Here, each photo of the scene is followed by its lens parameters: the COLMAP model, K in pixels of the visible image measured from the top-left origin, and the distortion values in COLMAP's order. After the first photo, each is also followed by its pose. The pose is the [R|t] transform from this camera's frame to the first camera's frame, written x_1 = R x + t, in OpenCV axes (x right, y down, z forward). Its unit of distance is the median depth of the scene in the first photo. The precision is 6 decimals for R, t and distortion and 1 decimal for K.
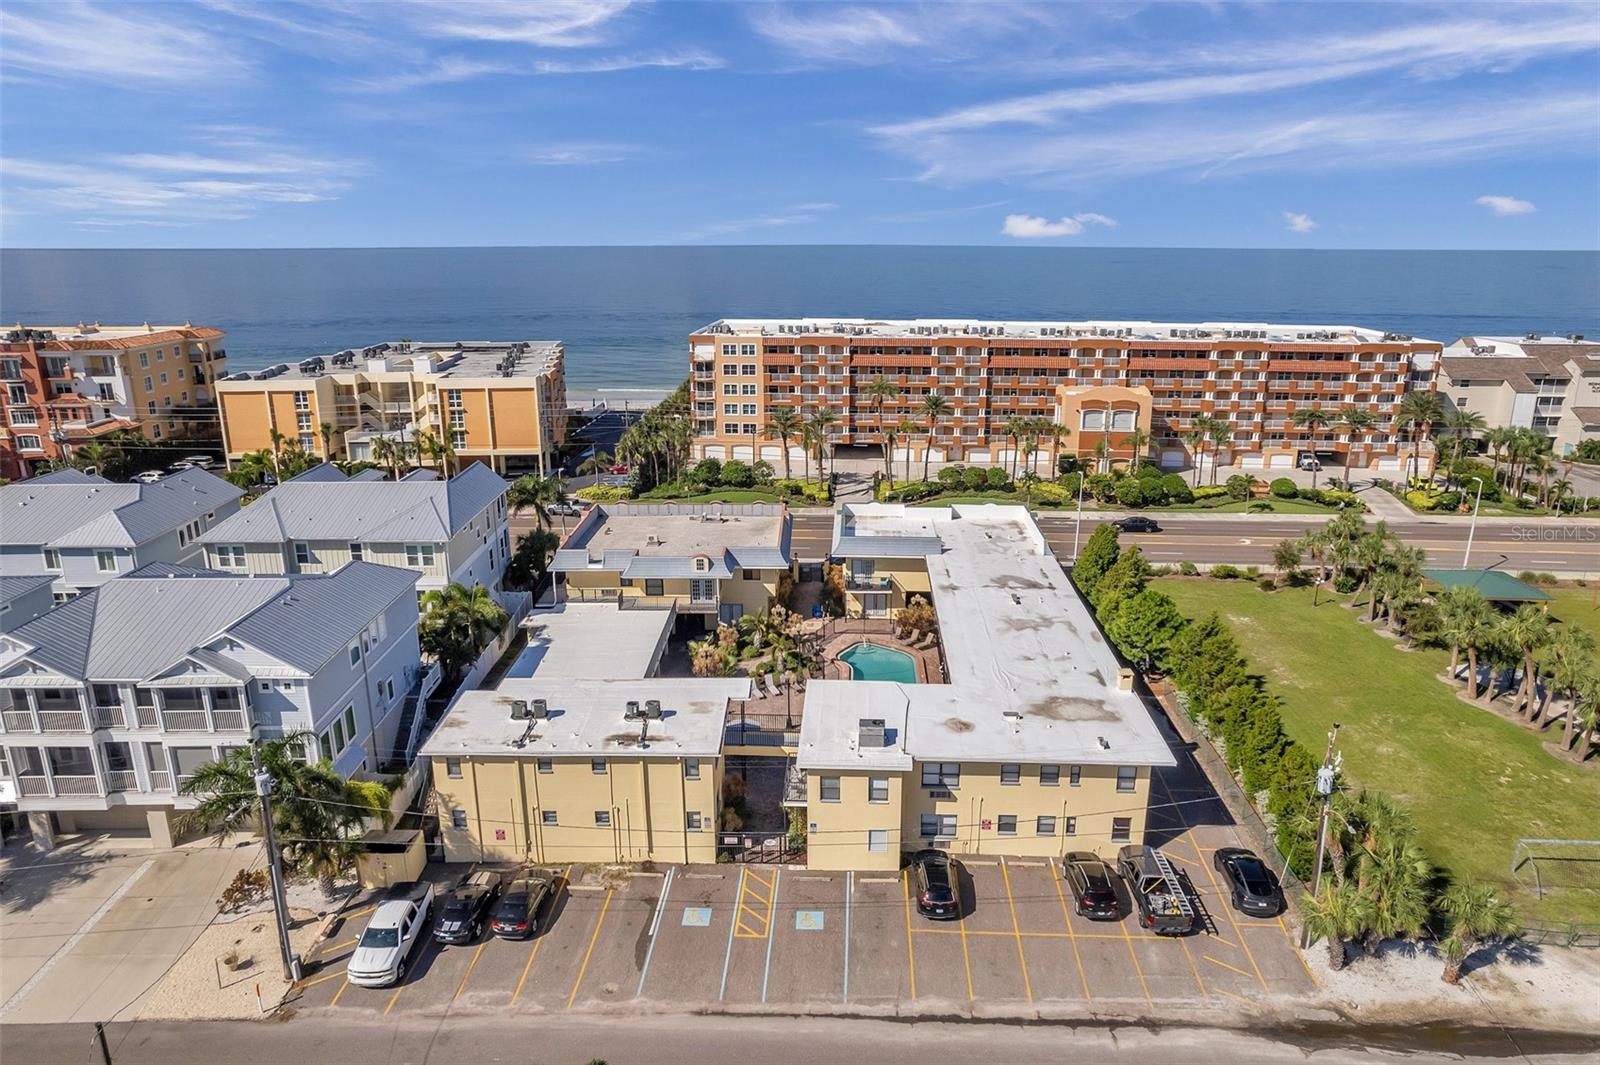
lens RADIAL K [[1044.1, 0, 799.9], [0, 1044.1, 533.1], [0, 0, 1]] dist [-0.074953, 0.076465]
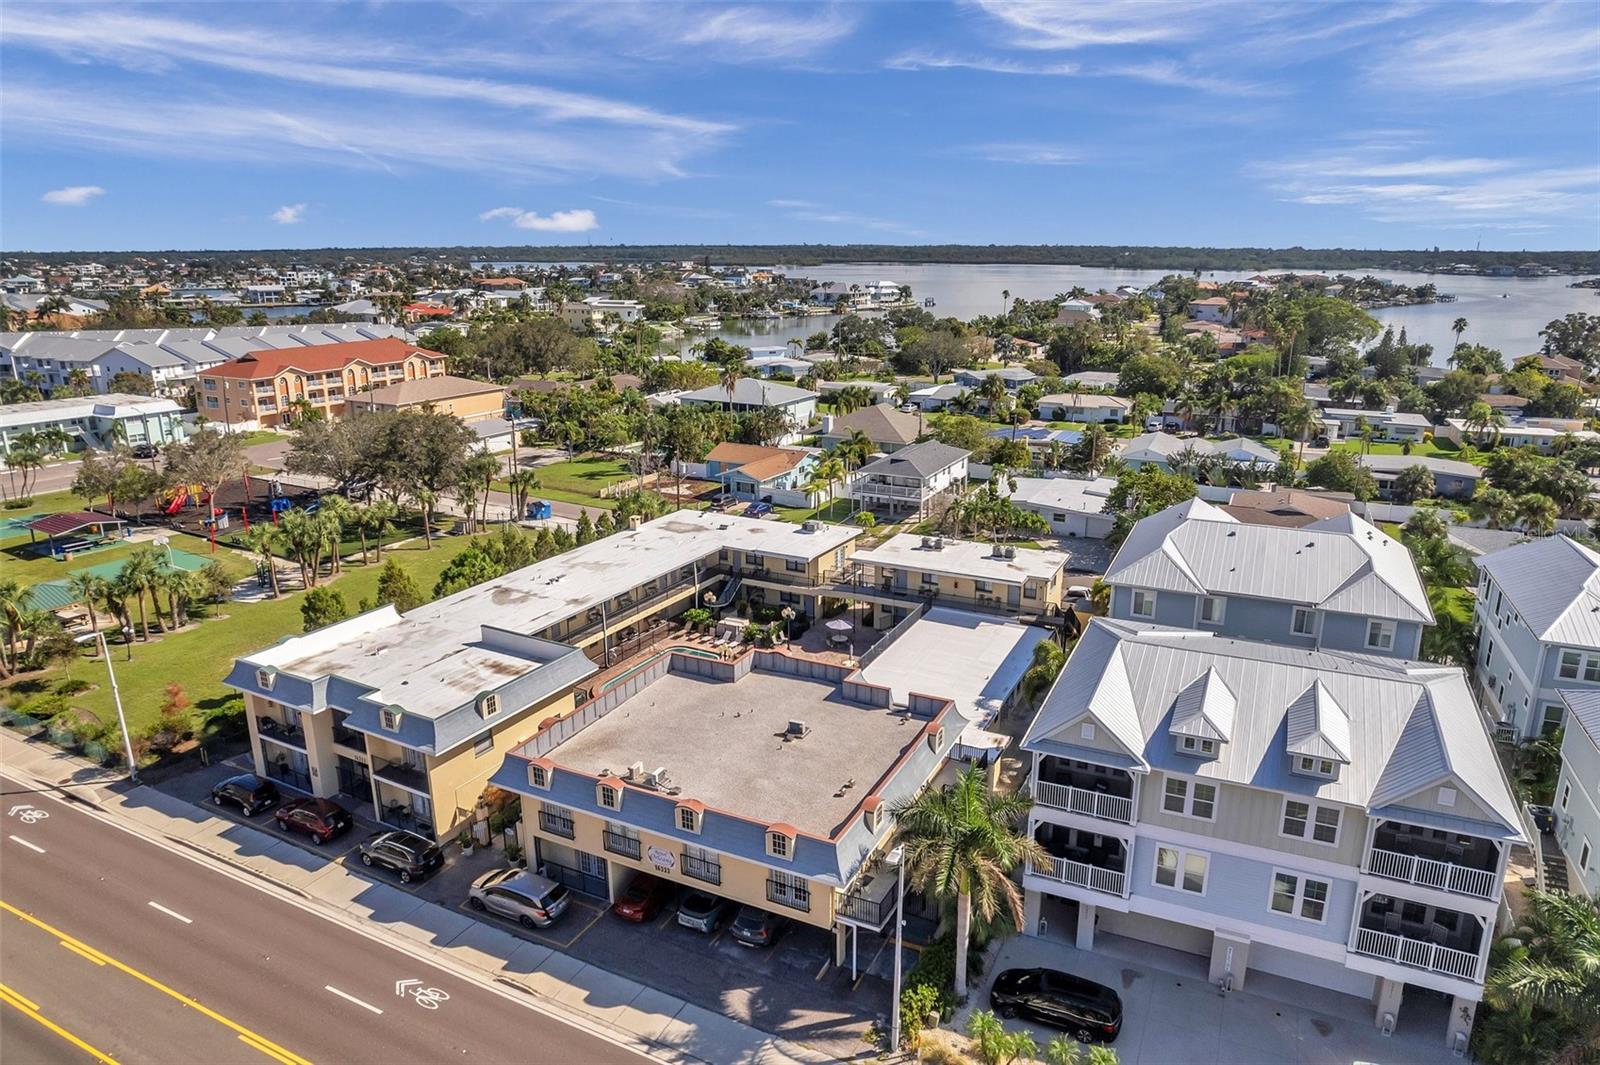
lens RADIAL K [[1025.6, 0, 813.0], [0, 1025.6, 536.3], [0, 0, 1]] dist [-0.074041, 0.070726]
pose [[-0.905670, -0.116200, 0.407749, -0.420413], [0.115526, 0.857689, 0.501023, -0.434179], [-0.407941, 0.500867, -0.763359, 1.535116]]
